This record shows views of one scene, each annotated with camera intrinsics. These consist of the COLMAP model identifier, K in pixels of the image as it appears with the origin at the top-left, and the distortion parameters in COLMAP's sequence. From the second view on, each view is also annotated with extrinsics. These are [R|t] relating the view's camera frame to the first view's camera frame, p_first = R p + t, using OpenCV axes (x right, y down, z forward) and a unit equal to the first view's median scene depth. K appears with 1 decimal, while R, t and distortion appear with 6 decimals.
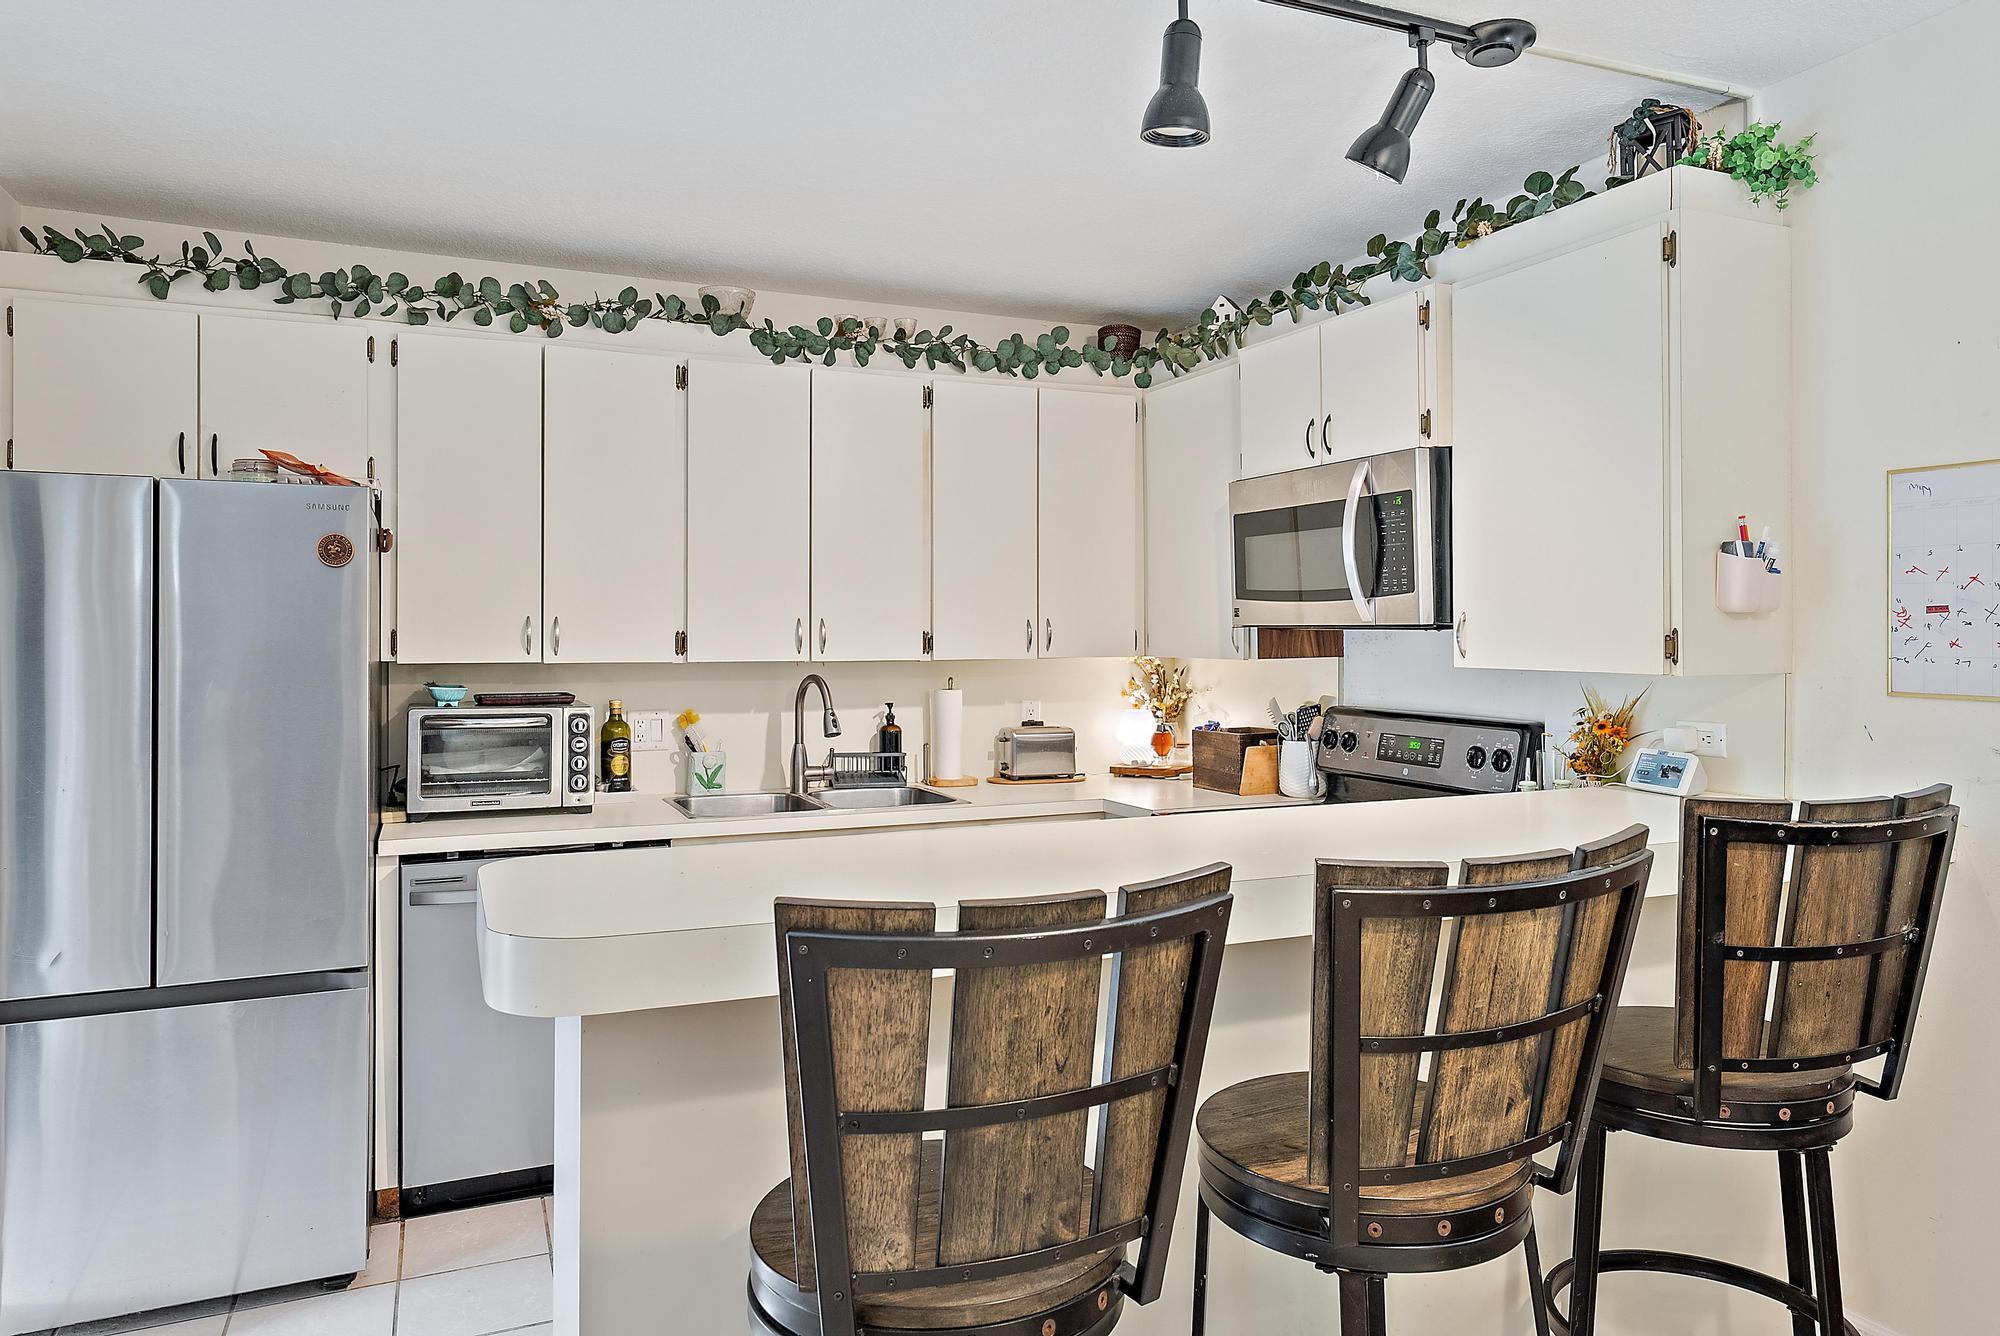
lens RADIAL K [[1278.5, 0, 1000.1], [0, 1278.5, 615.9], [0, 0, 1]] dist [0.002475, 0.000597]
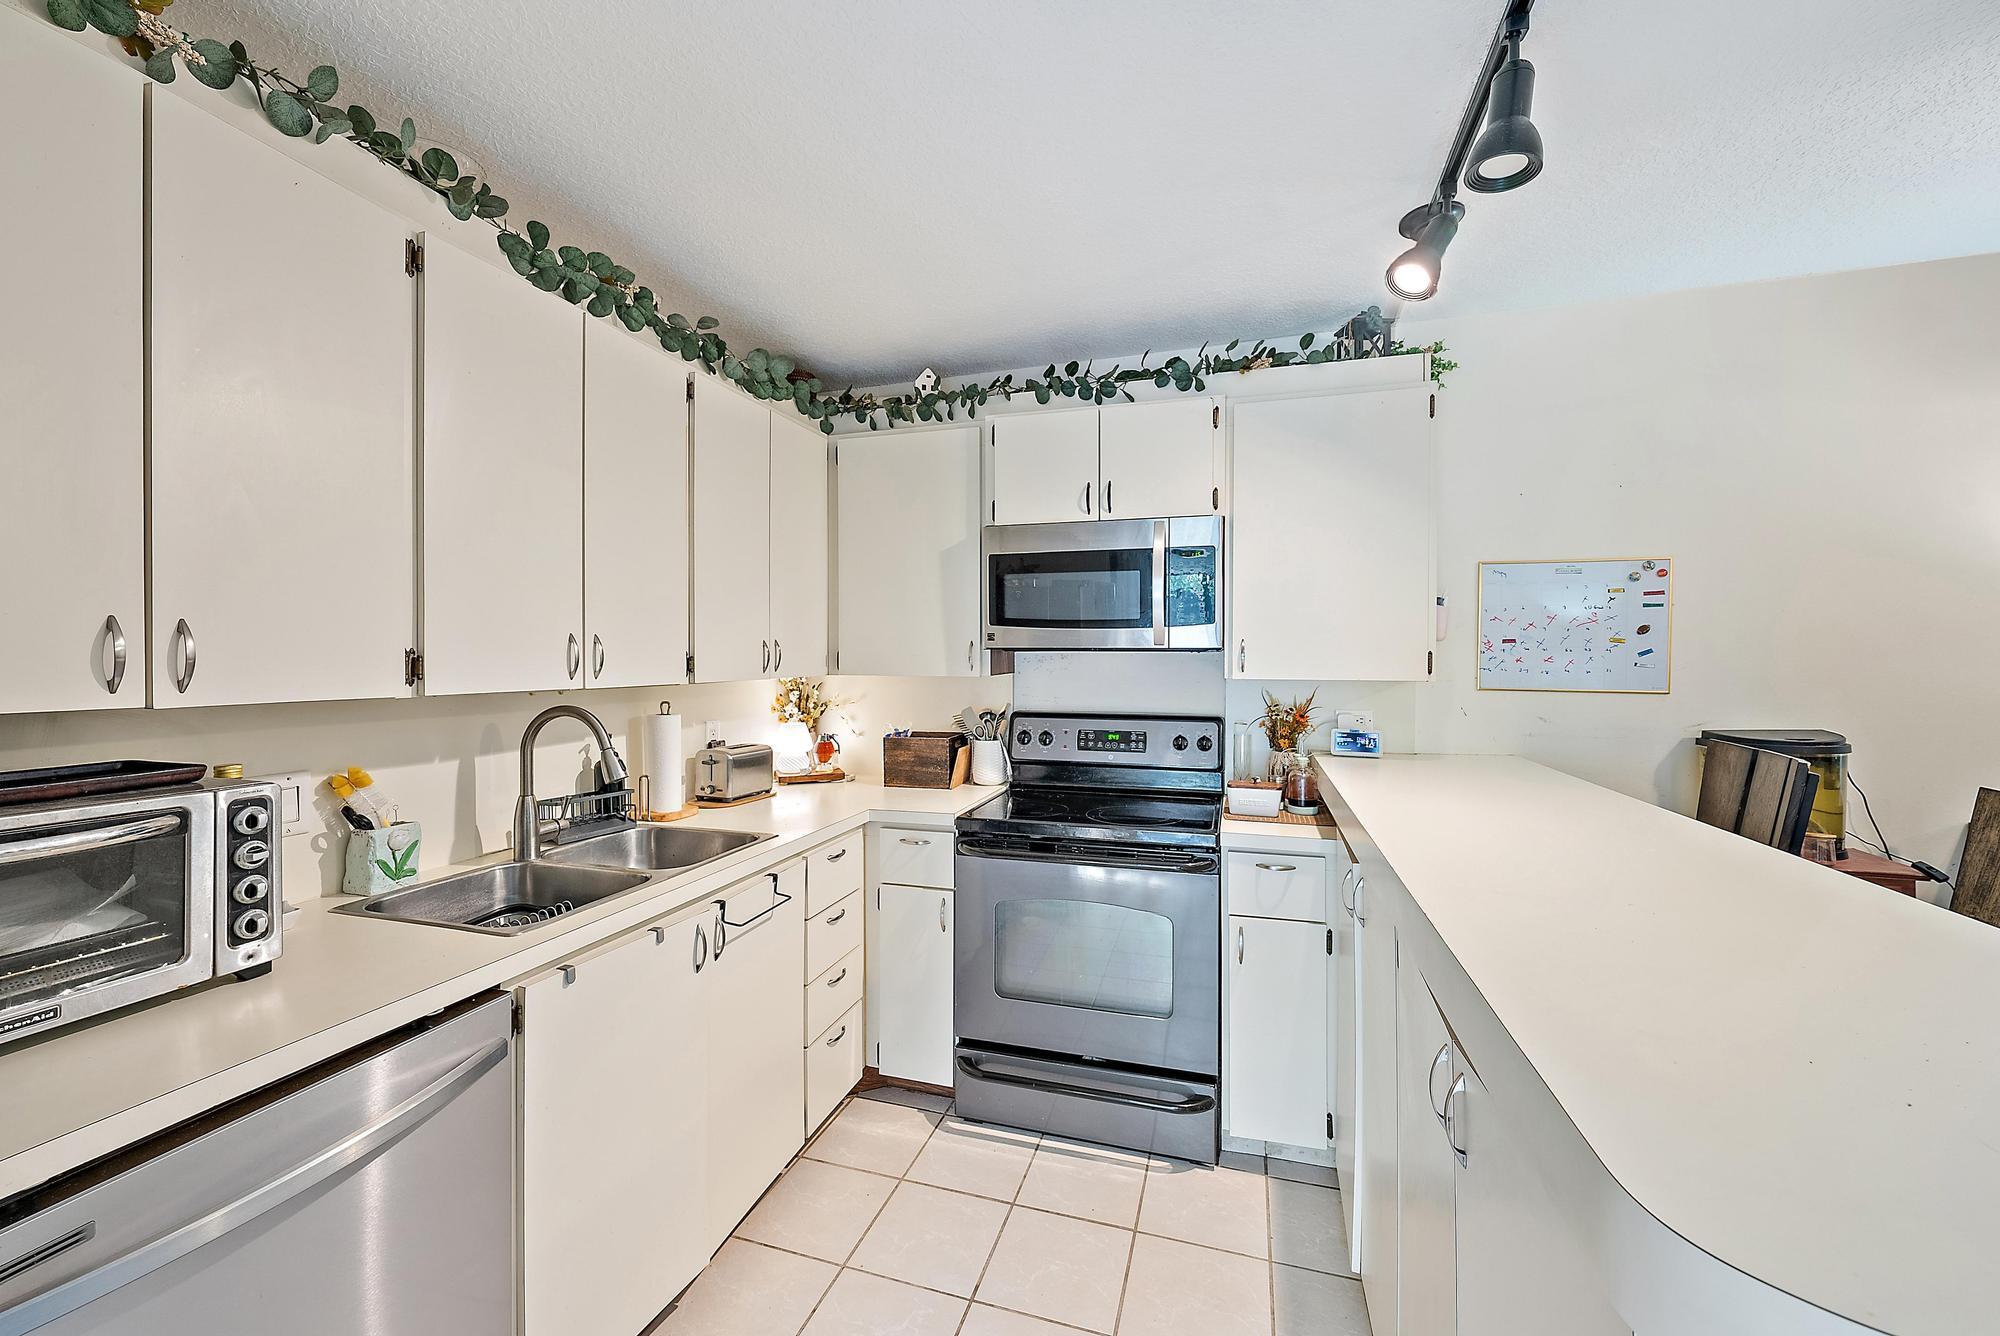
lens RADIAL K [[778.8, 0, 1004.9], [0, 778.8, 657.3], [0, 0, 1]] dist [-0.000002, -0.000028]
pose [[0.654782, -0.000061, 0.755818, -0.374206], [-0.010759, 0.999898, 0.009402, 0.009935], [-0.755741, -0.014288, 0.654715, 0.546240]]
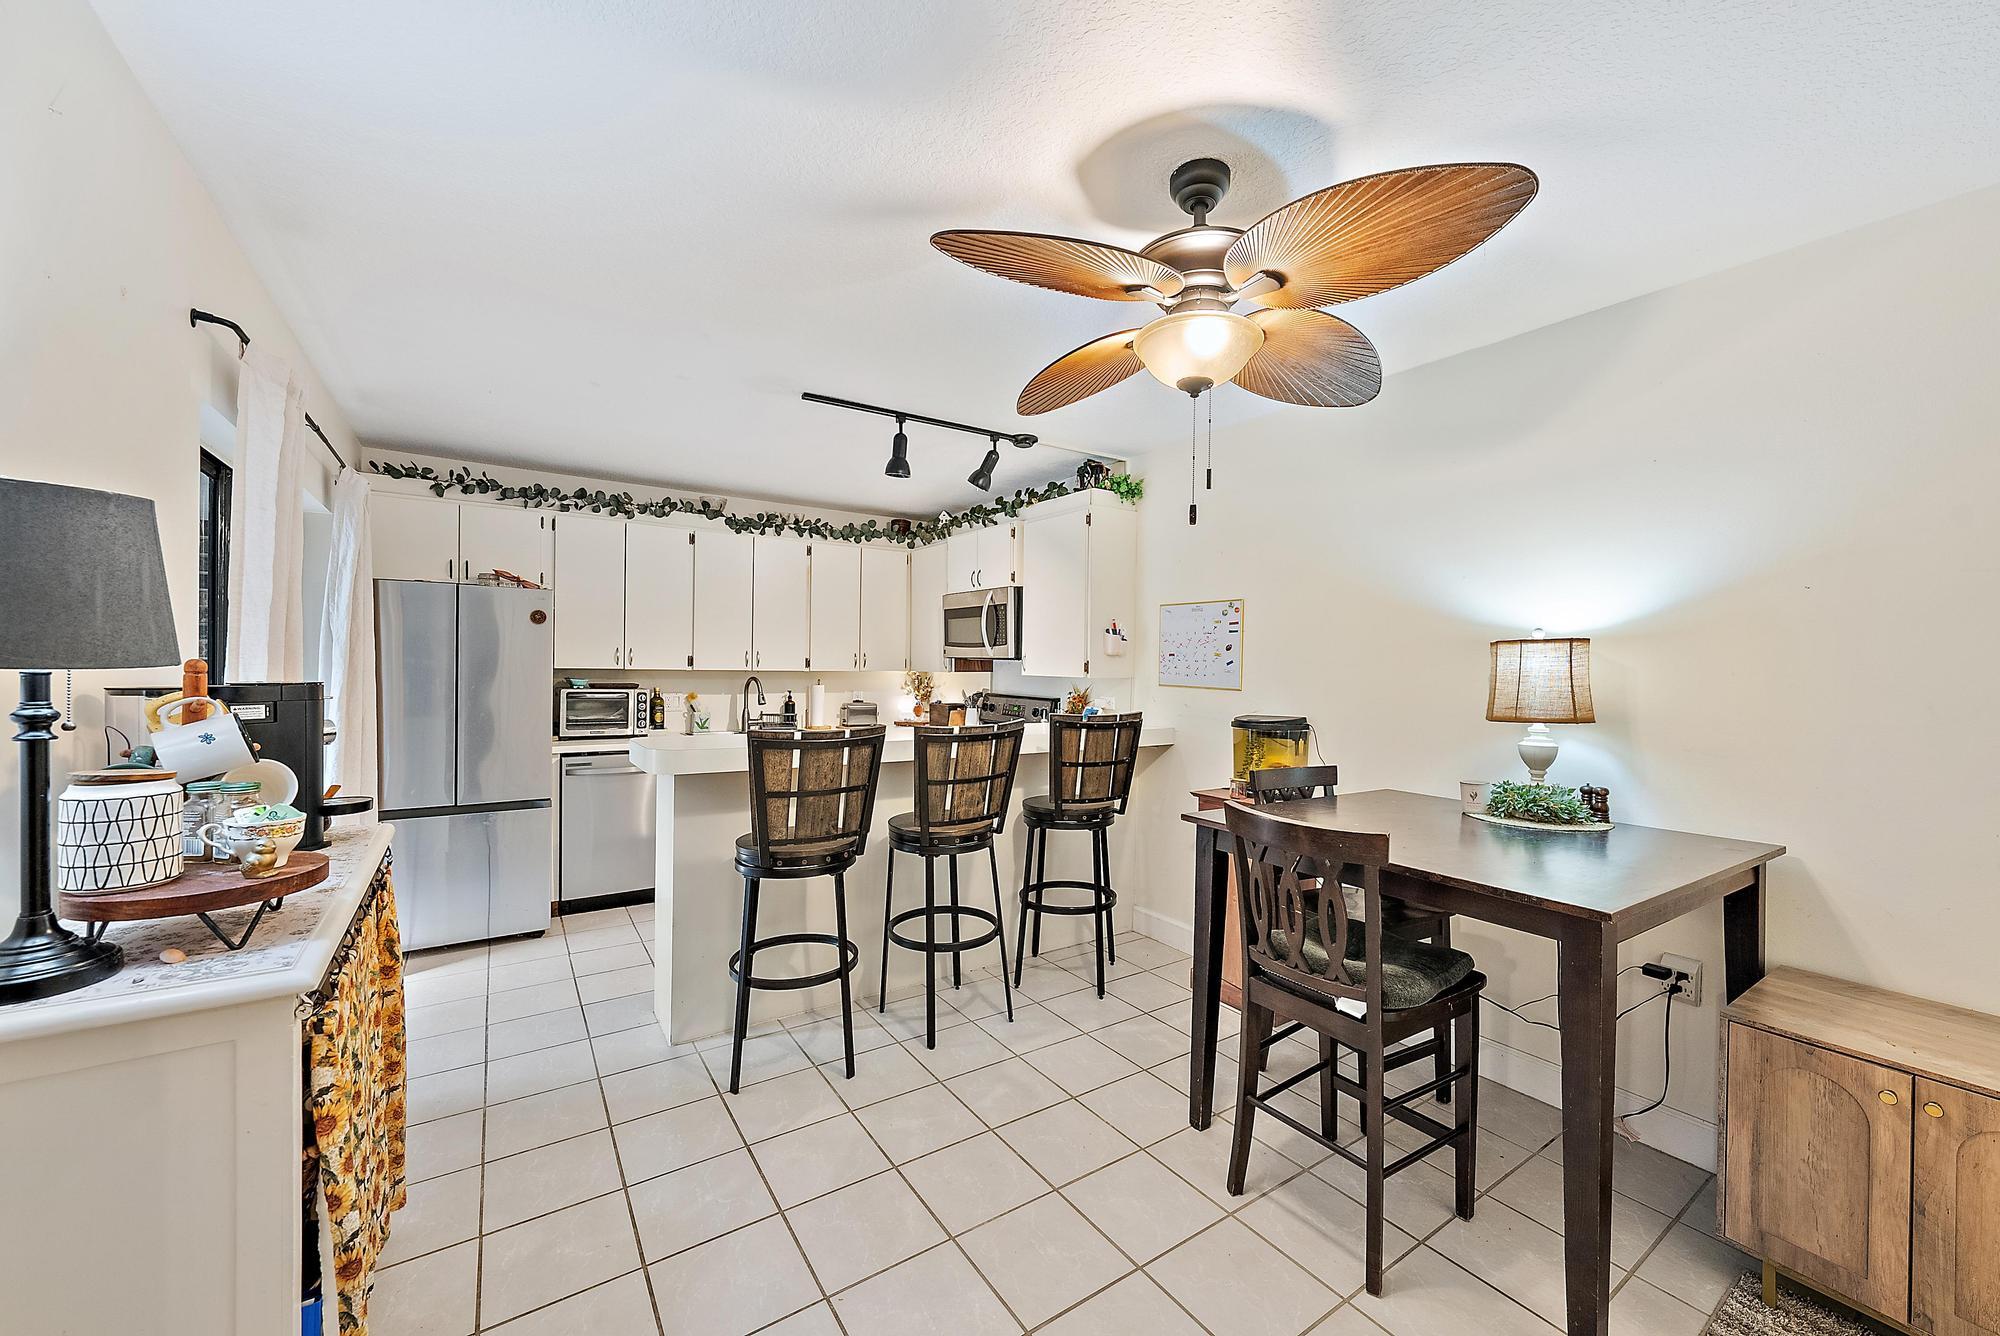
lens RADIAL K [[750.9, 0, 1000.0], [0, 750.9, 668.0], [0, 0, 1]] dist [0.000089, -0.000060]
pose [[0.983884, 0.014312, 0.178237, 0.044474], [-0.017902, 0.999668, 0.018549, -0.000181], [-0.177912, -0.021441, 0.983813, -0.375625]]
